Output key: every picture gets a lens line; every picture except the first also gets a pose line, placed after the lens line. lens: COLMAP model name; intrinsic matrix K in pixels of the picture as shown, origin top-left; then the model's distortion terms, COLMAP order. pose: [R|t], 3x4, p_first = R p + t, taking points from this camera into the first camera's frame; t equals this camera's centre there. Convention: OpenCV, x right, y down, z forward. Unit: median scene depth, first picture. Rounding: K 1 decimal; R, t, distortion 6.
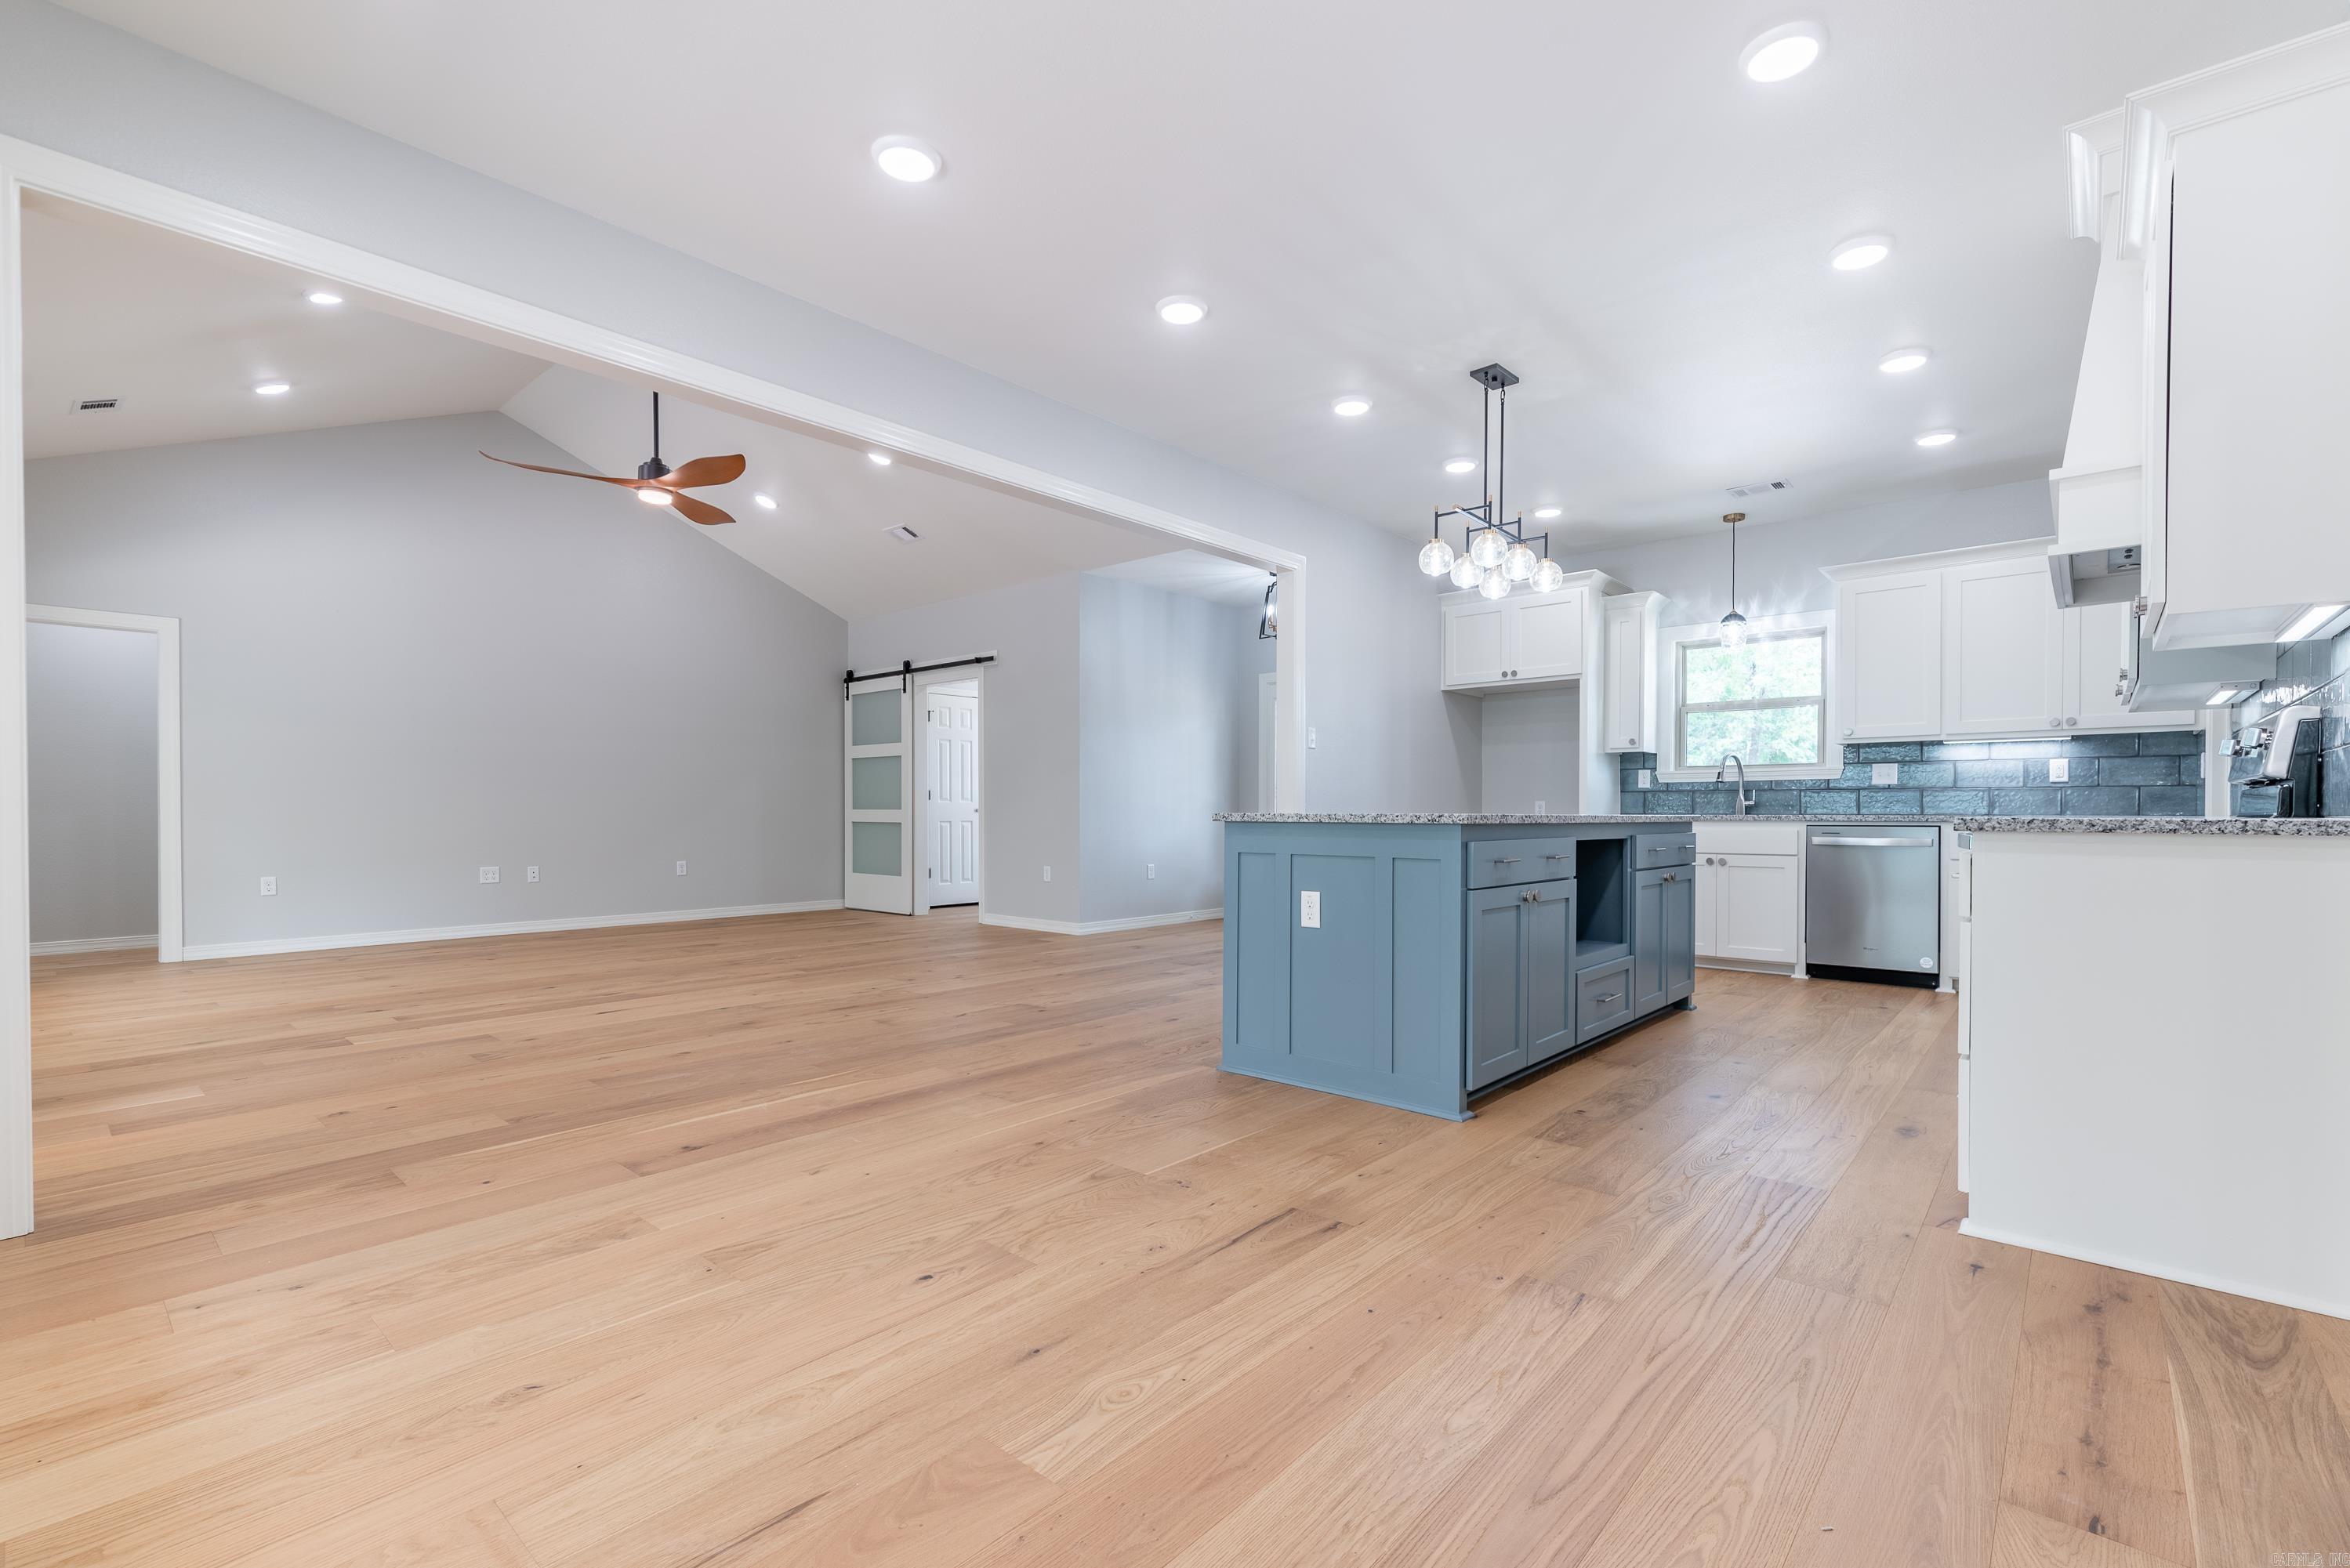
lens RADIAL K [[1040.2, 0, 1189.0], [0, 1040.2, 821.8], [0, 0, 1]] dist [0.001754, -0.000824]
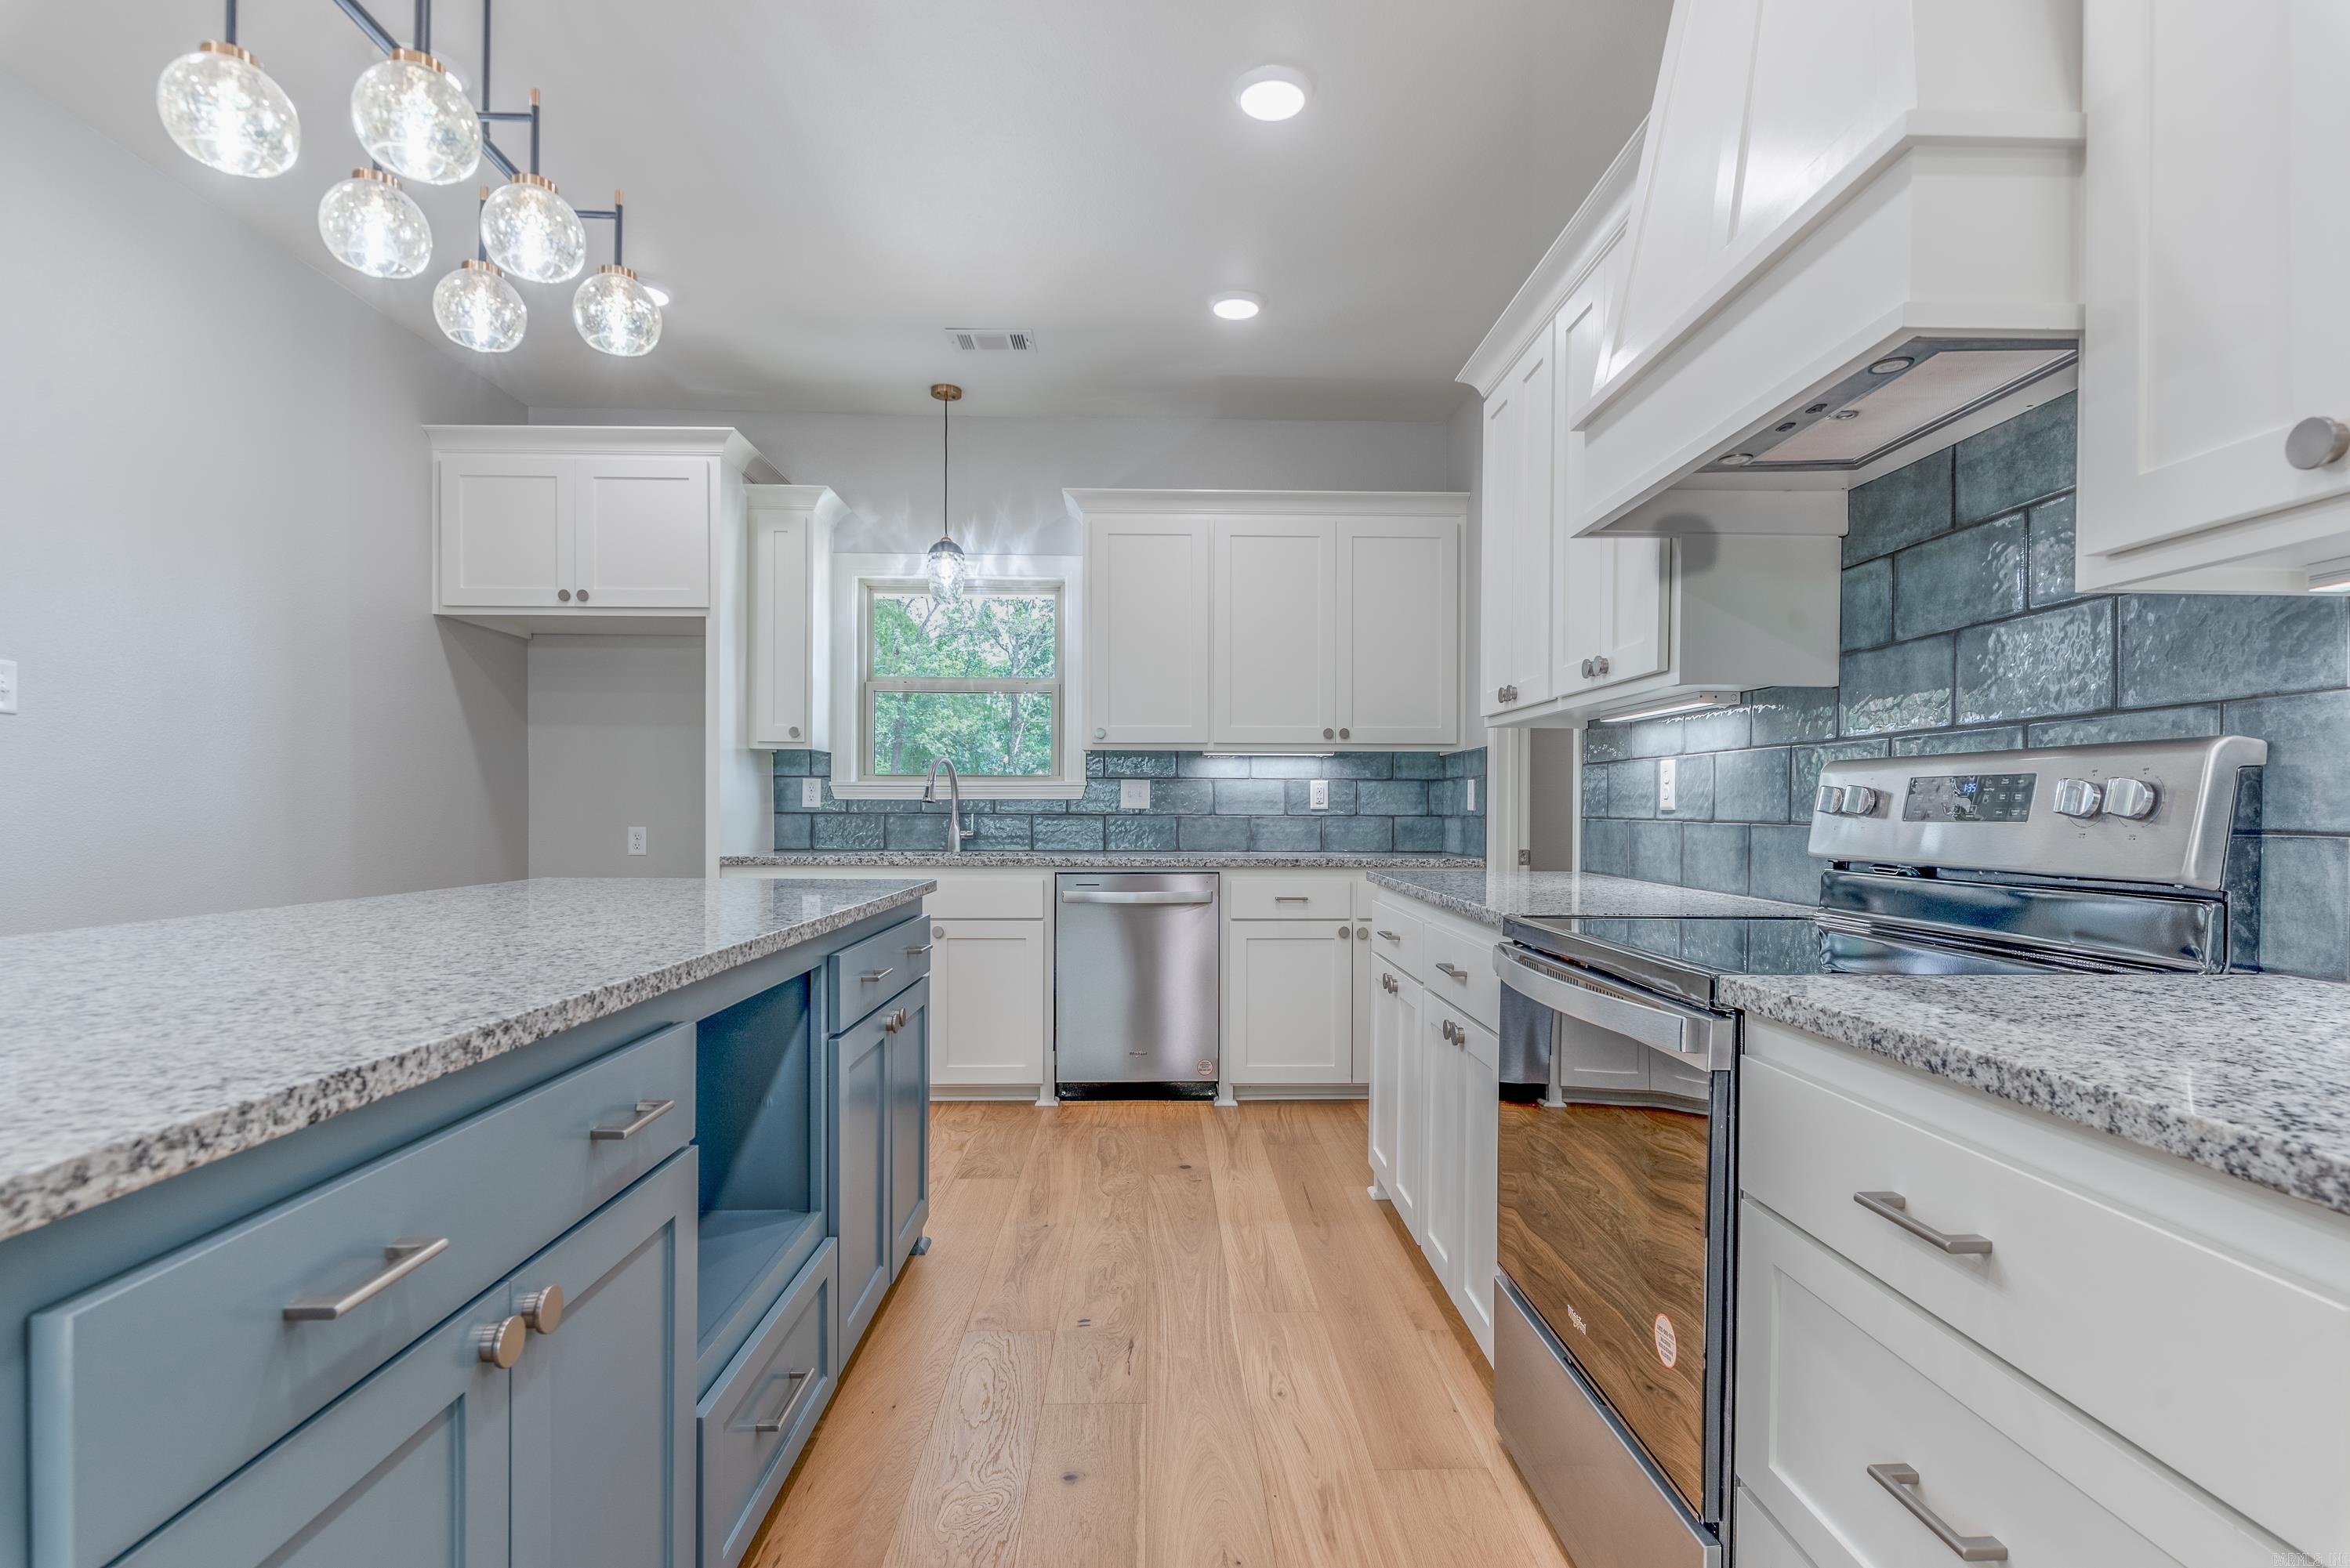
lens RADIAL K [[1167.9, 0, 1181.7], [0, 1167.9, 821.1], [0, 0, 1]] dist [0.002504, 0.000454]
pose [[0.734523, -0.005452, 0.678562, 0.137783], [0.002260, 0.999982, 0.005588, -0.030320], [-0.678580, -0.002570, 0.734522, 0.367757]]
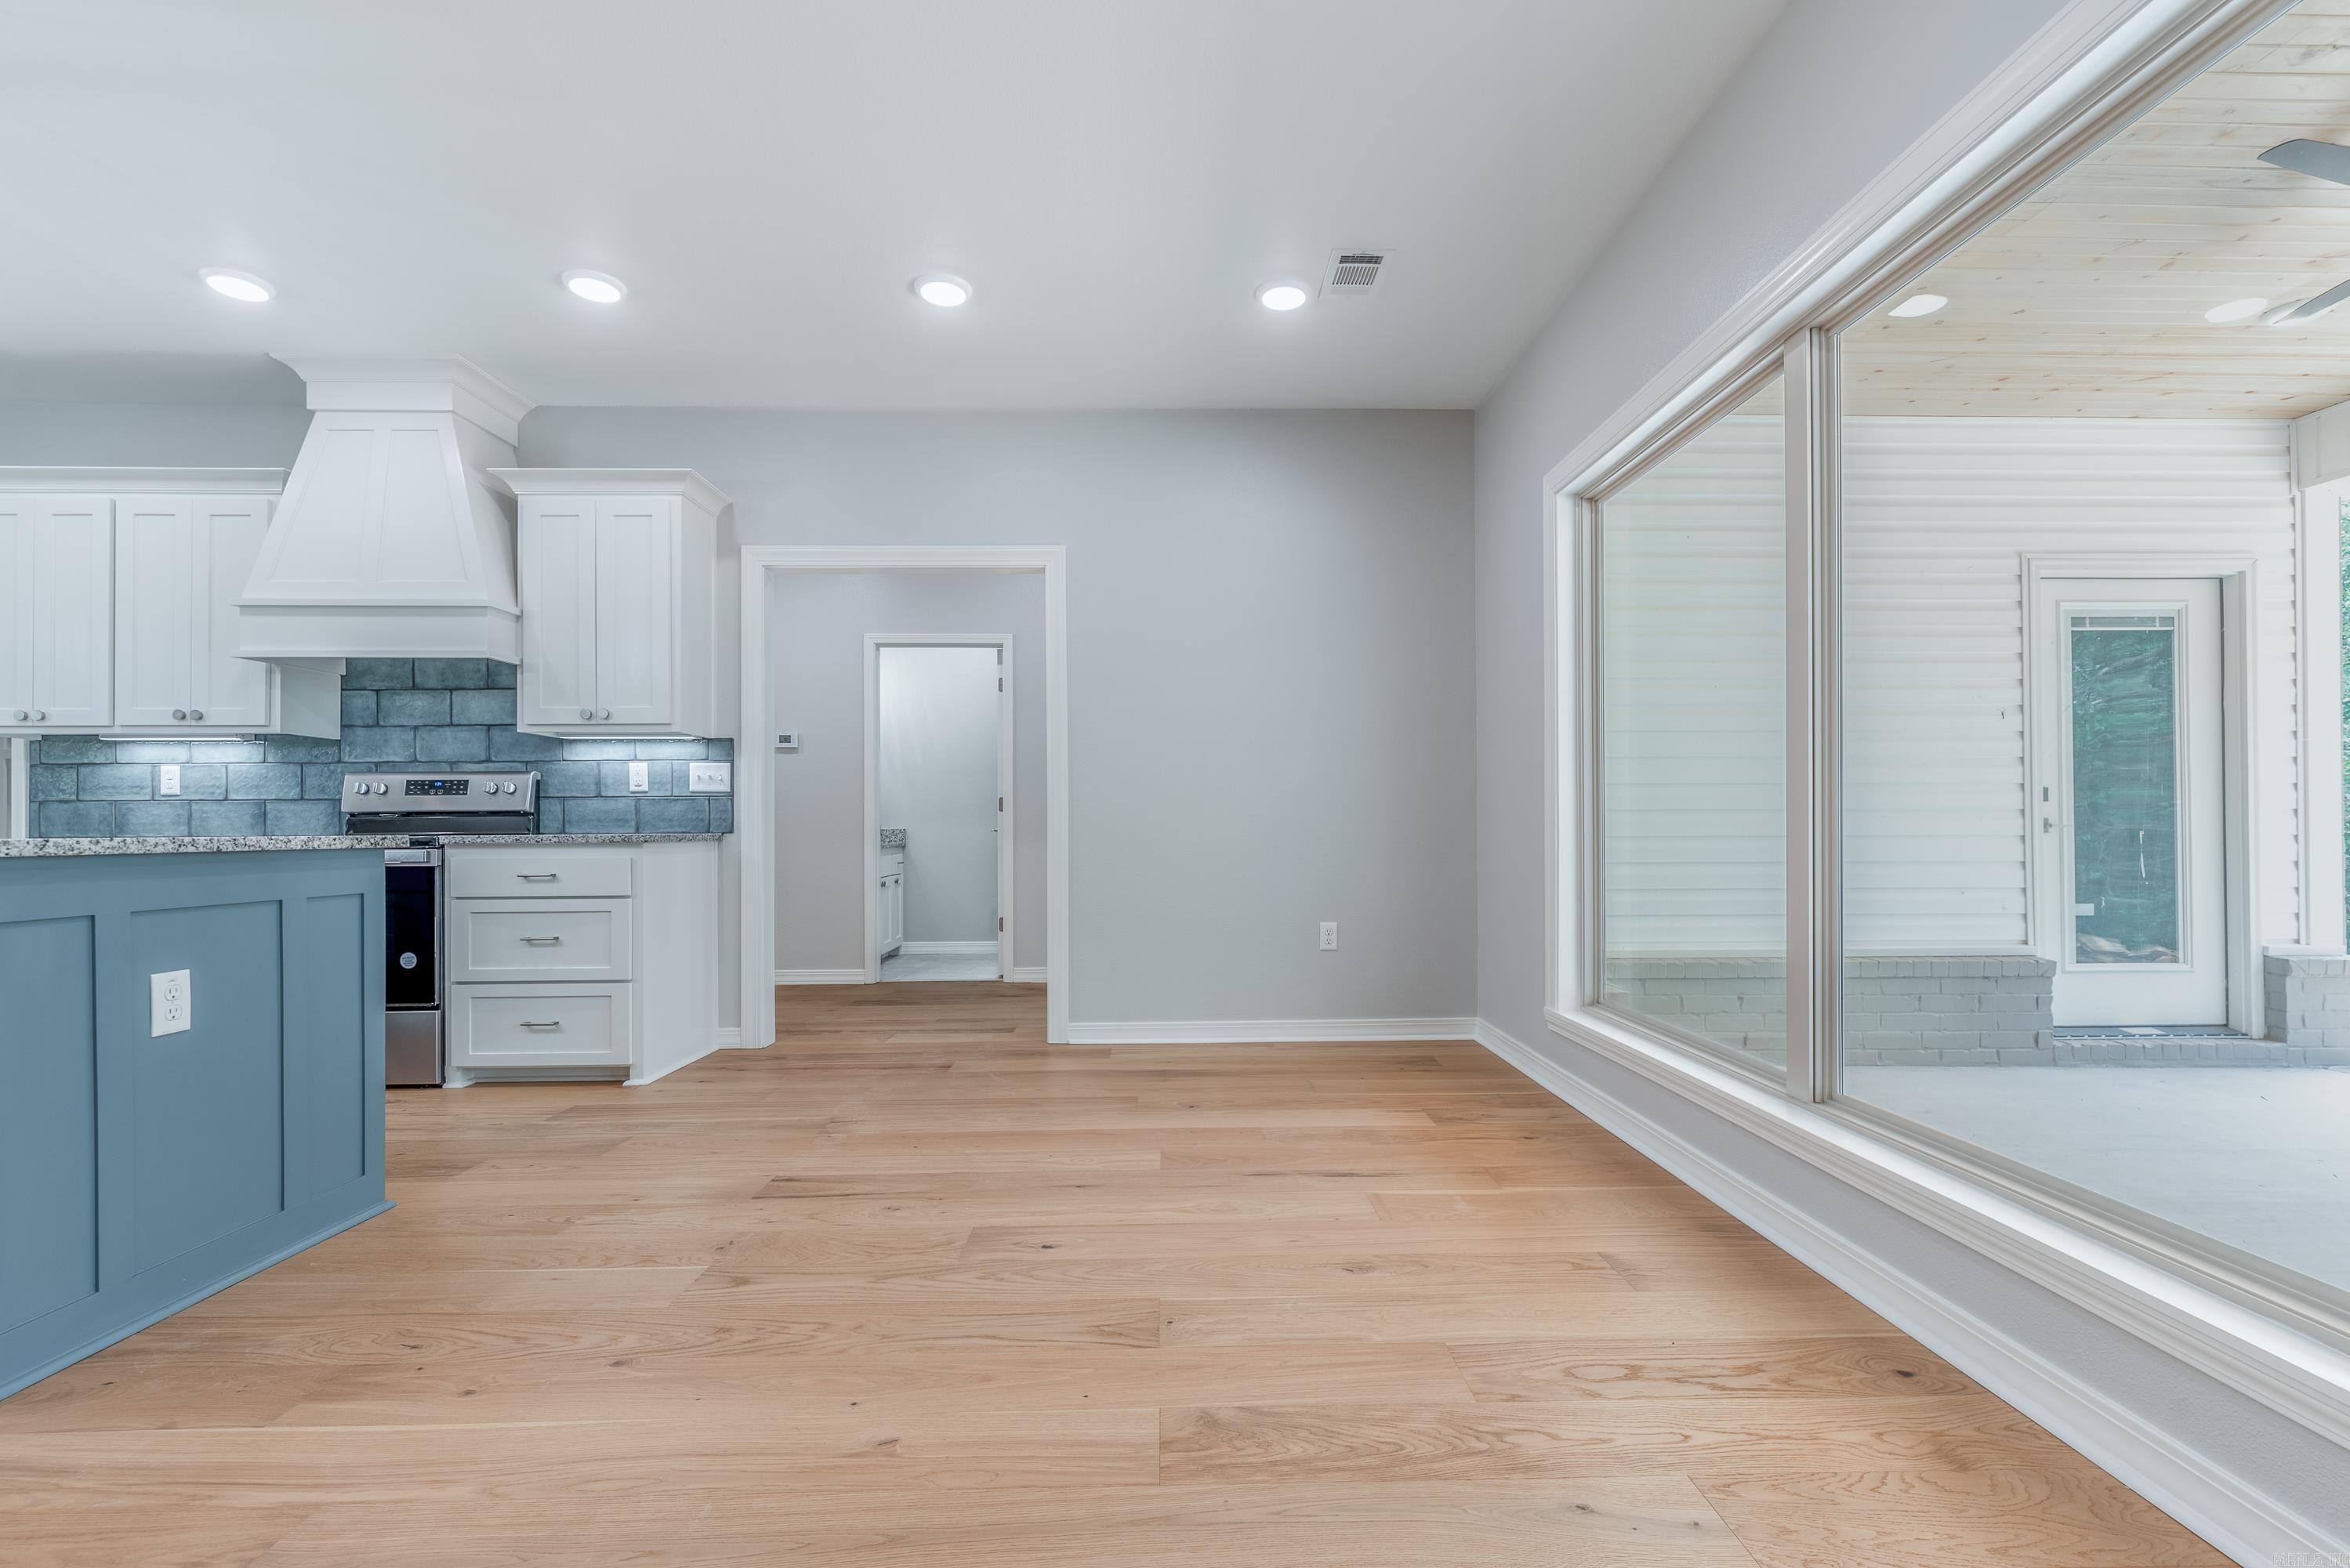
lens RADIAL K [[1040.2, 0, 1190.4], [0, 1040.2, 830.8], [0, 0, 1]] dist [0.001754, -0.000824]
pose [[-0.685455, 0.003501, 0.728106, -1.481978], [0.012702, 0.999894, 0.007150, -0.020047], [-0.728004, 0.014150, -0.685427, 2.079976]]
